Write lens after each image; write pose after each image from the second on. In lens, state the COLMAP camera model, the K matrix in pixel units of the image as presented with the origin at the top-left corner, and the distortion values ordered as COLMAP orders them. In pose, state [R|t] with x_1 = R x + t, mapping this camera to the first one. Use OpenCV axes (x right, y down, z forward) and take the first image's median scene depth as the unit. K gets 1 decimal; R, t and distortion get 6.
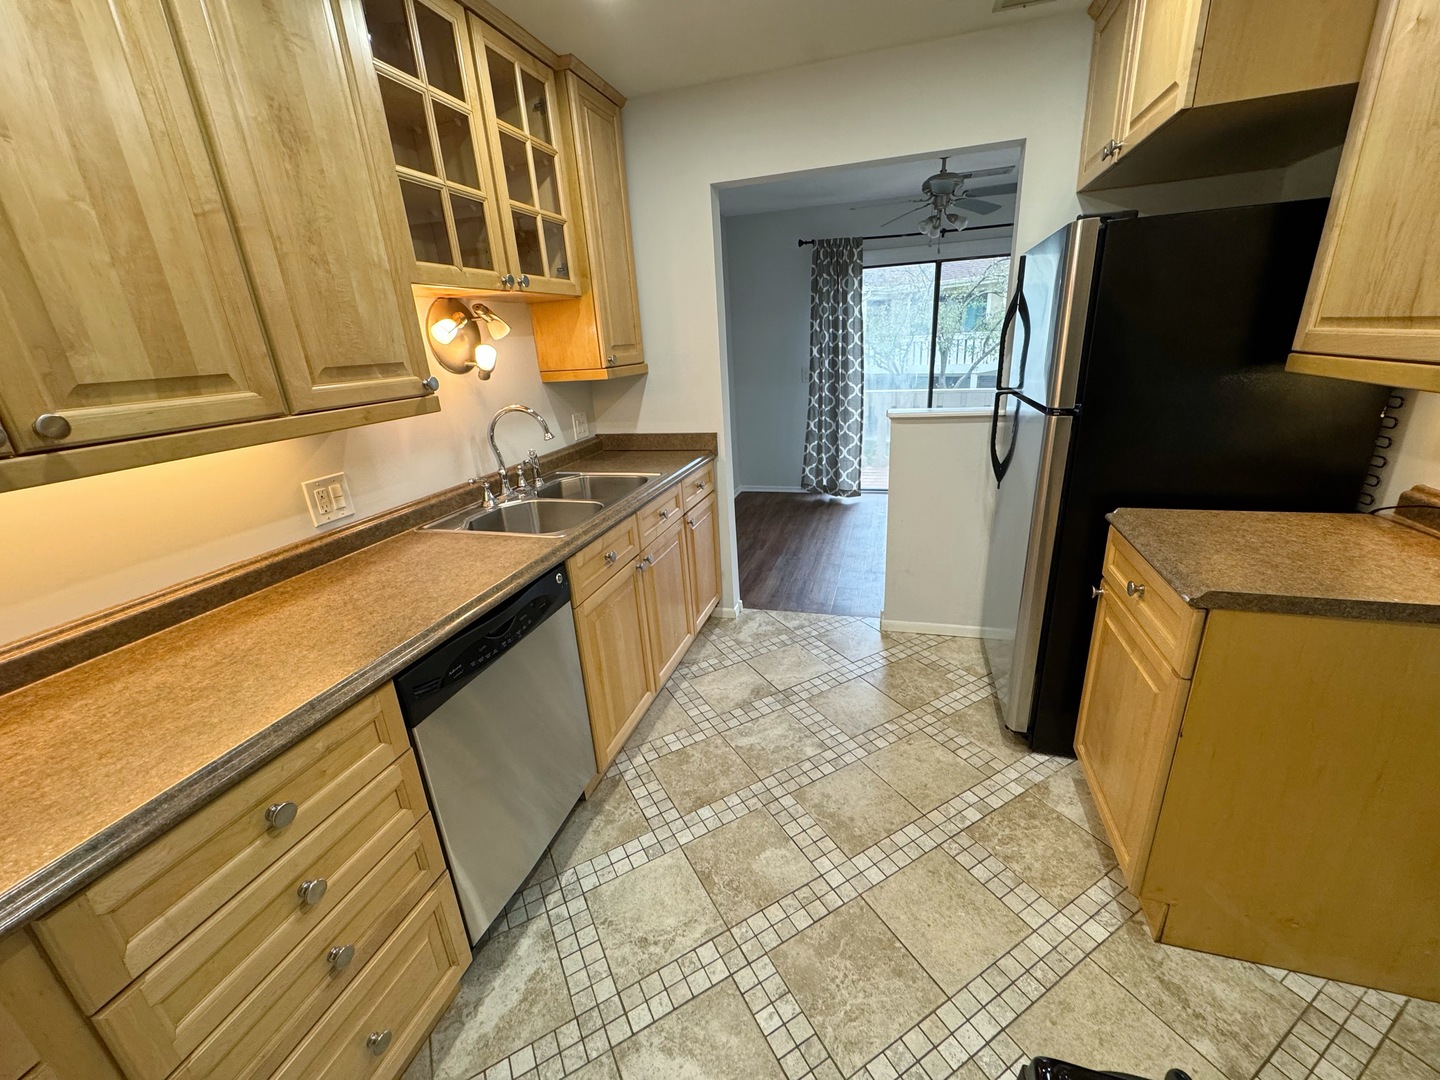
lens RADIAL K [[576.9, 0, 718.6], [0, 576.9, 540.6], [0, 0, 1]] dist [-0.002371, 0.000394]
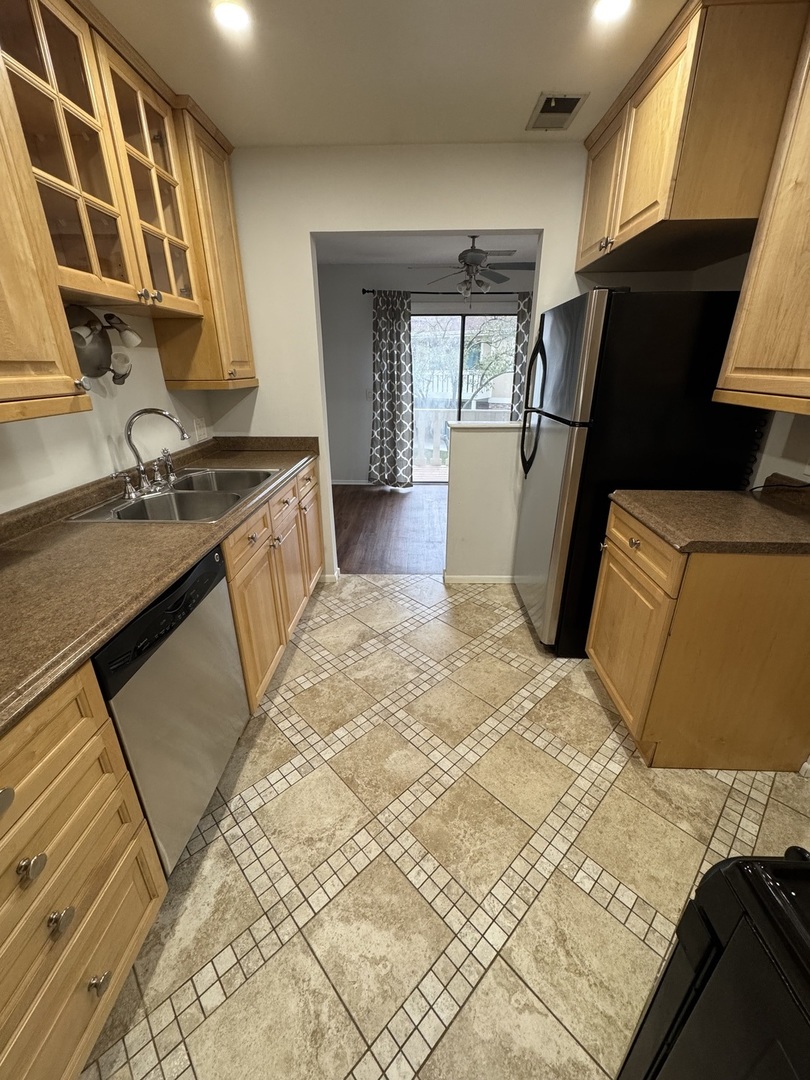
lens RADIAL K [[432.7, 0, 405.0], [0, 432.7, 540.0], [0, 0, 1]] dist [-0.002371, 0.000394]
pose [[0.964752, -0.045327, 0.259228, -0.120185], [0.034661, 0.998360, 0.045571, 0.002844], [-0.260868, -0.034980, 0.964740, 0.047270]]
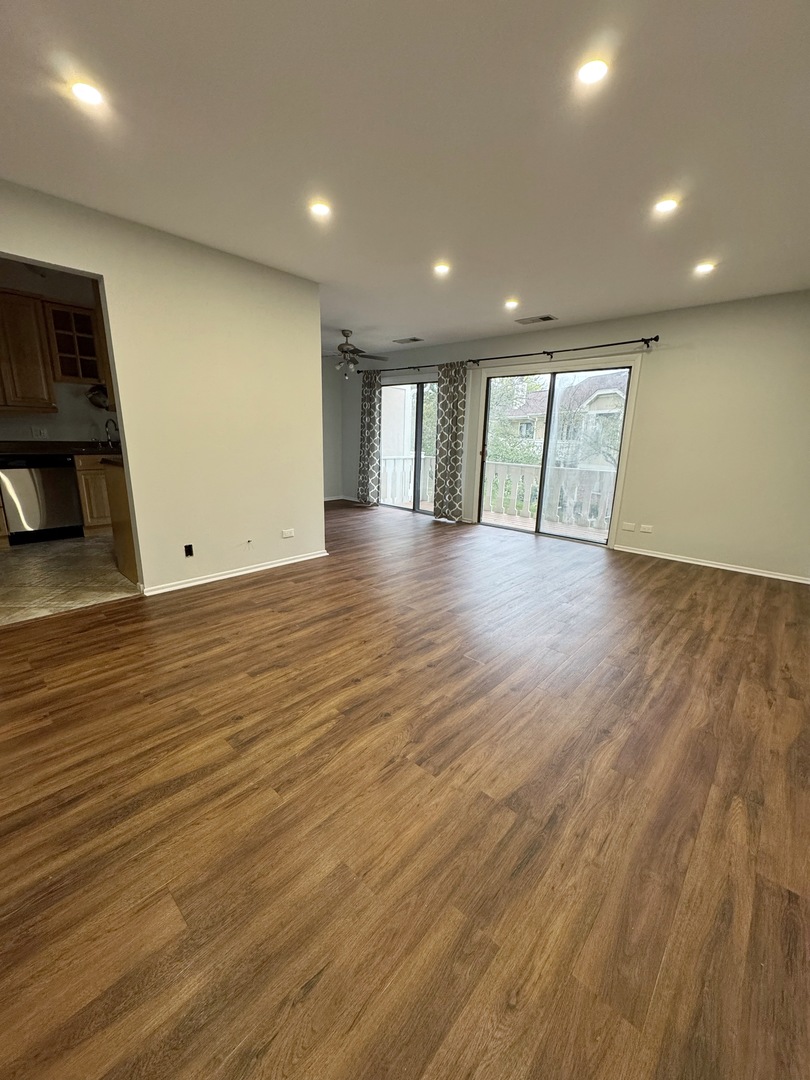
lens RADIAL K [[432.0, 0, 405.0], [0, 432.0, 540.0], [0, 0, 1]] dist [-0.002095, 0.000435]
pose [[0.900475, 0.183003, -0.394531, 2.546819], [-0.218055, 0.974876, -0.045492, 0.198368], [0.376293, 0.126993, 0.917756, -0.576648]]
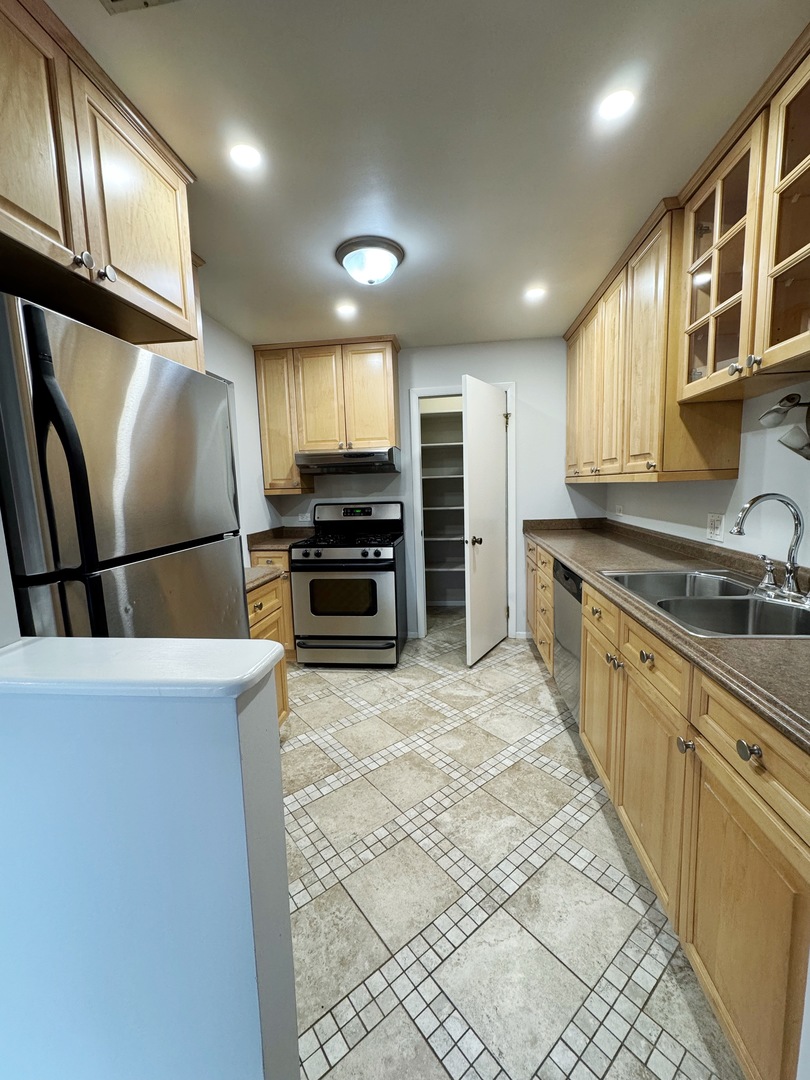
lens RADIAL K [[432.7, 0, 405.0], [0, 432.7, 540.0], [0, 0, 1]] dist [-0.002371, 0.000394]
pose [[-0.980161, 0.114154, -0.162026, 0.363977], [0.028826, 0.890897, 0.453290, -0.565001], [0.196093, 0.439626, -0.876514, 1.739636]]
